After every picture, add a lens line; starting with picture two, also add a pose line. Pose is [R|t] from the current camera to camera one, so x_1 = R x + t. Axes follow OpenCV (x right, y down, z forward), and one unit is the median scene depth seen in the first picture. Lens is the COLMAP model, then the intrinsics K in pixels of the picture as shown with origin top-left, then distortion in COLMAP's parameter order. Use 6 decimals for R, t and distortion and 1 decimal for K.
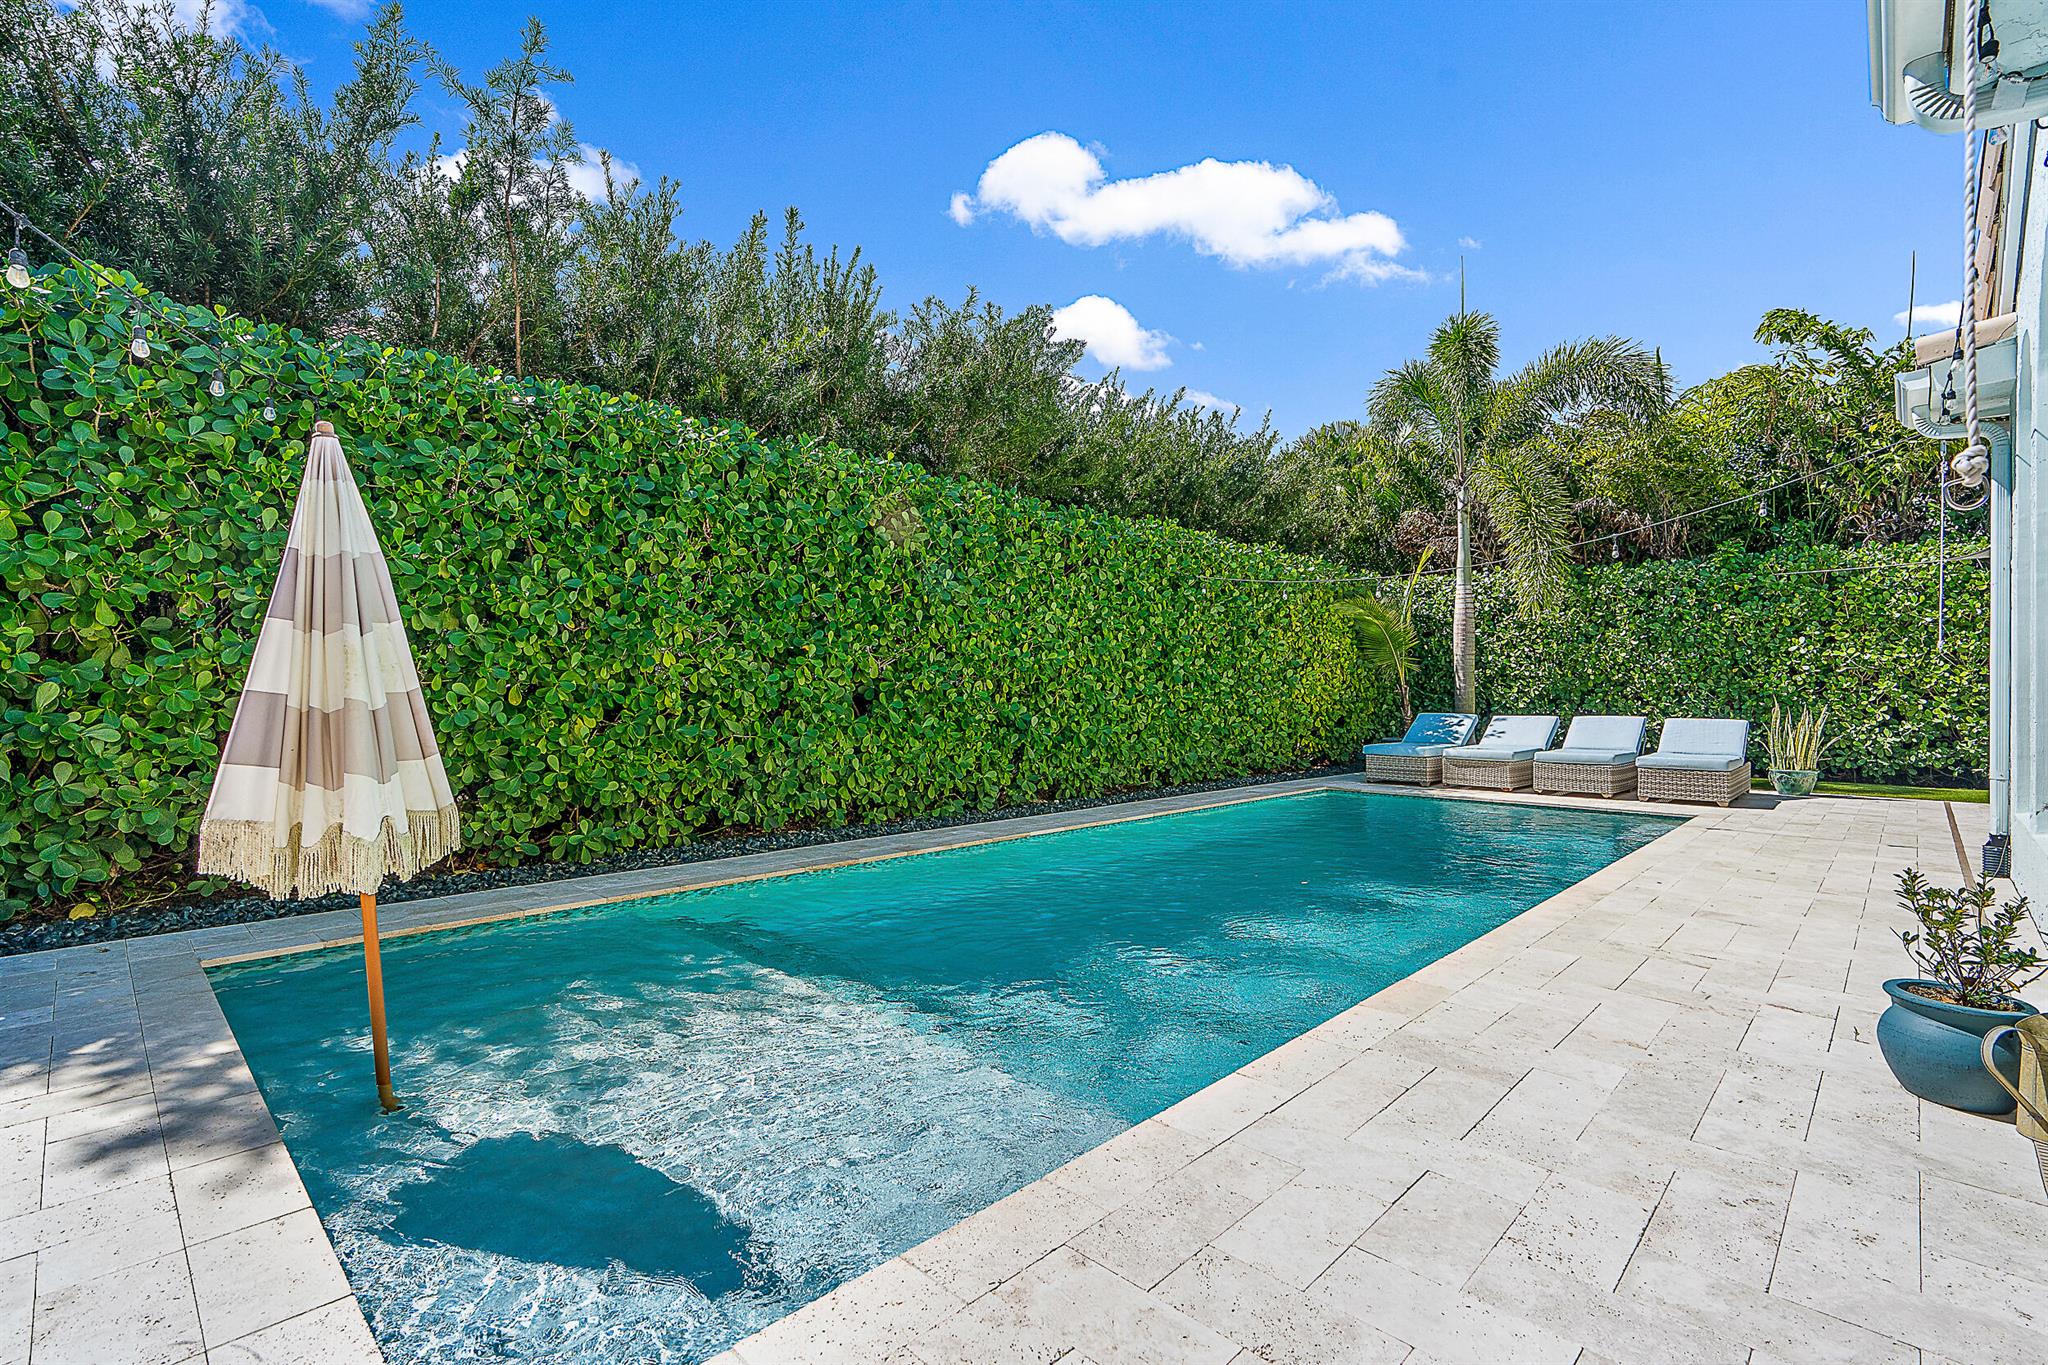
lens RADIAL K [[929.1, 0, 972.3], [0, 929.1, 682.8], [0, 0, 1]] dist [-0.010177, 0.004274]
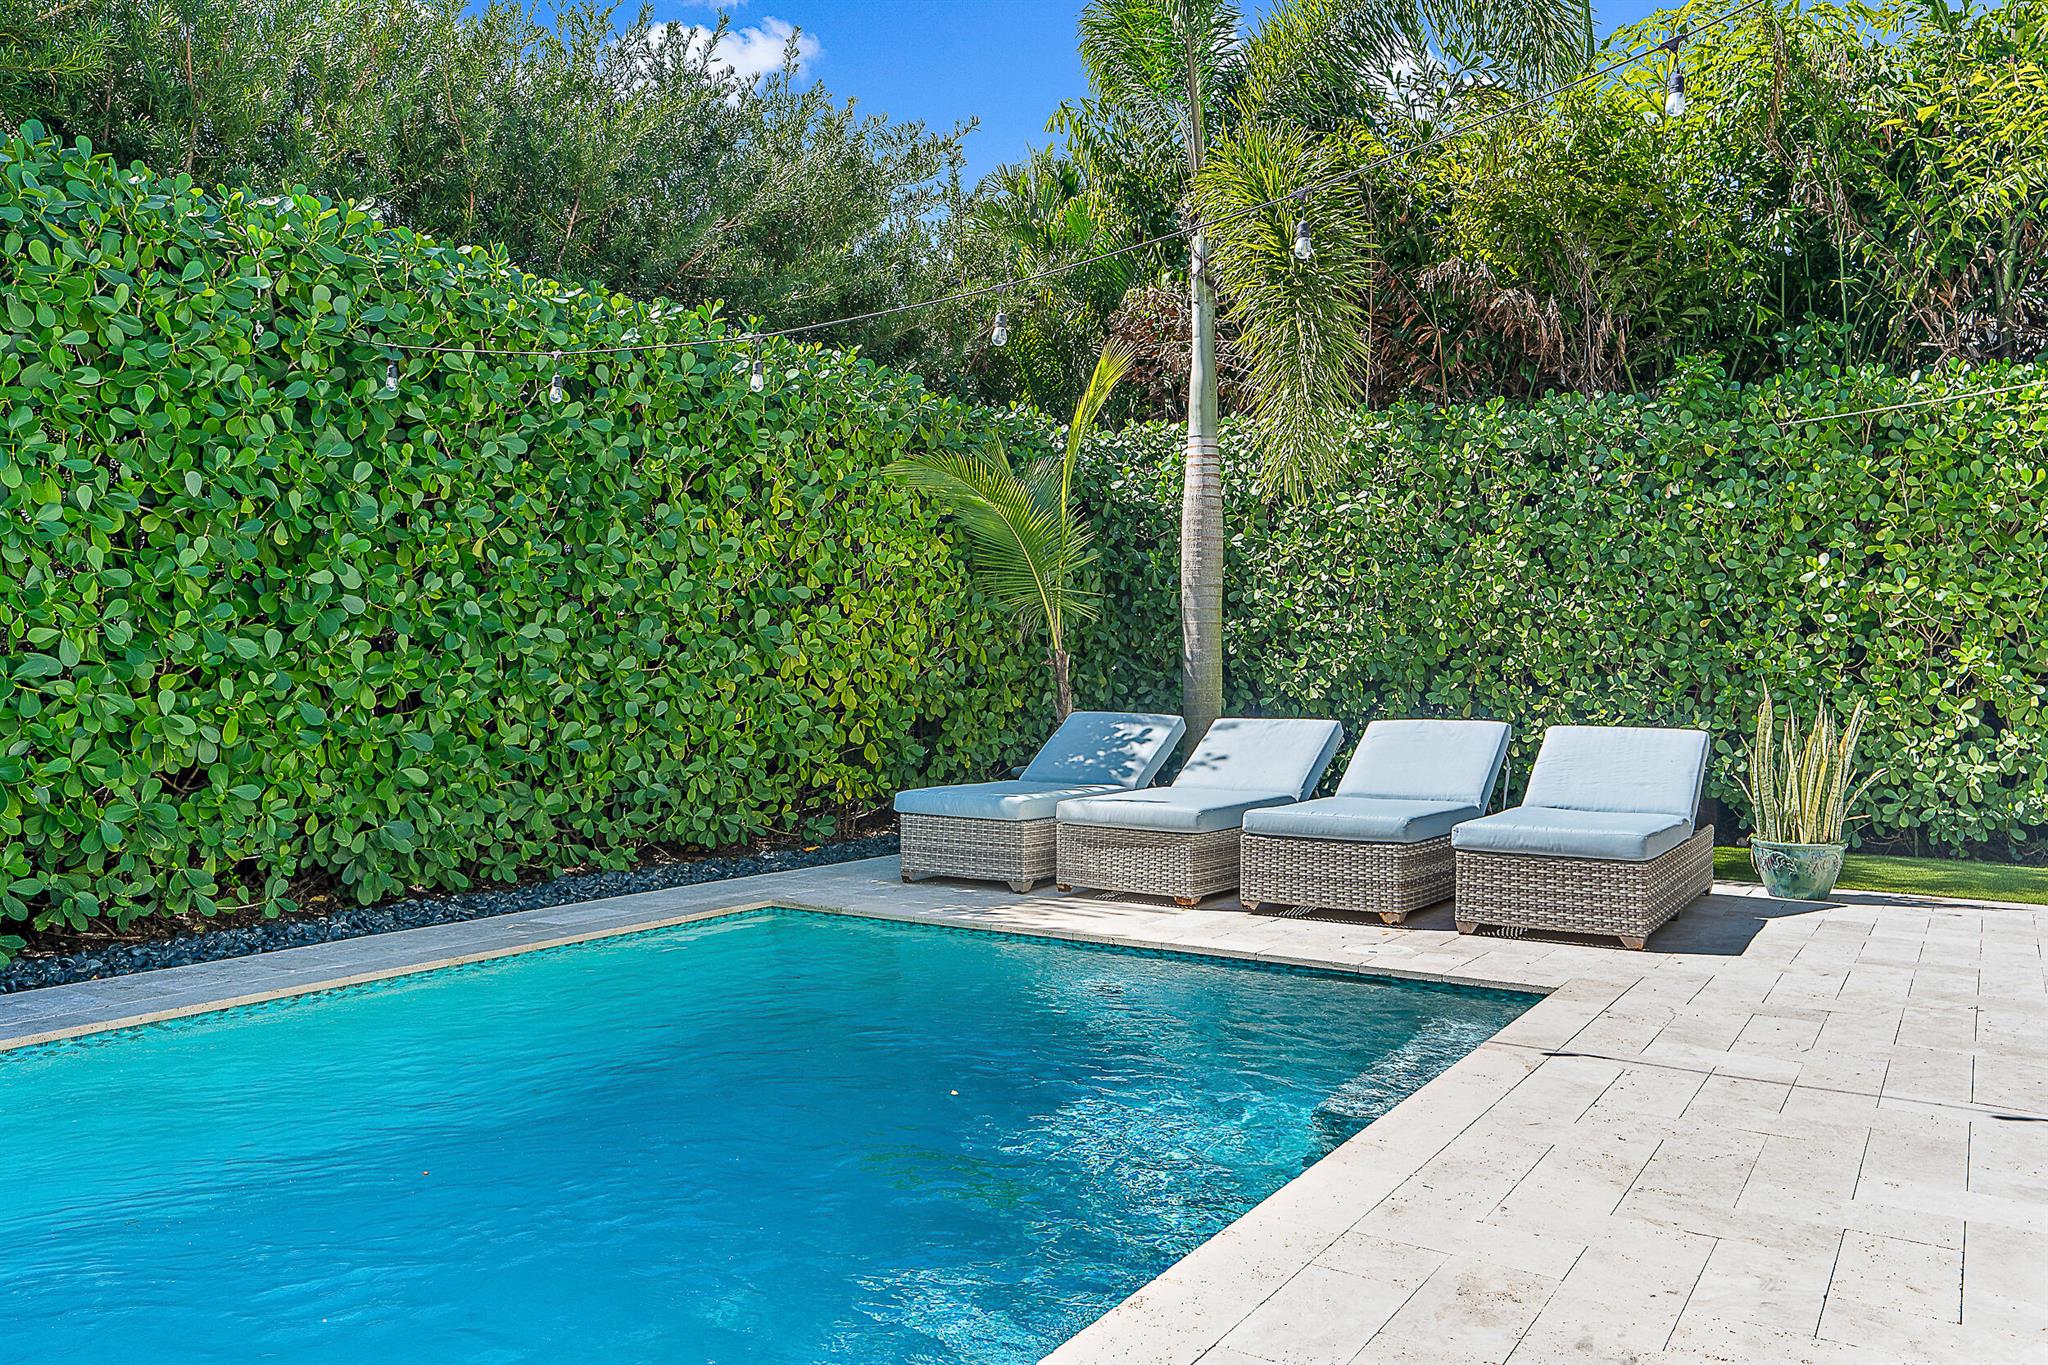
lens RADIAL K [[1421.9, 0, 1018.7], [0, 1421.9, 670.4], [0, 0, 1]] dist [-0.000624, -0.000372]
pose [[0.980661, 0.005100, 0.195648, 0.346535], [-0.007233, 0.999922, 0.010190, 0.006403], [-0.195581, -0.011408, 0.980621, 0.360860]]
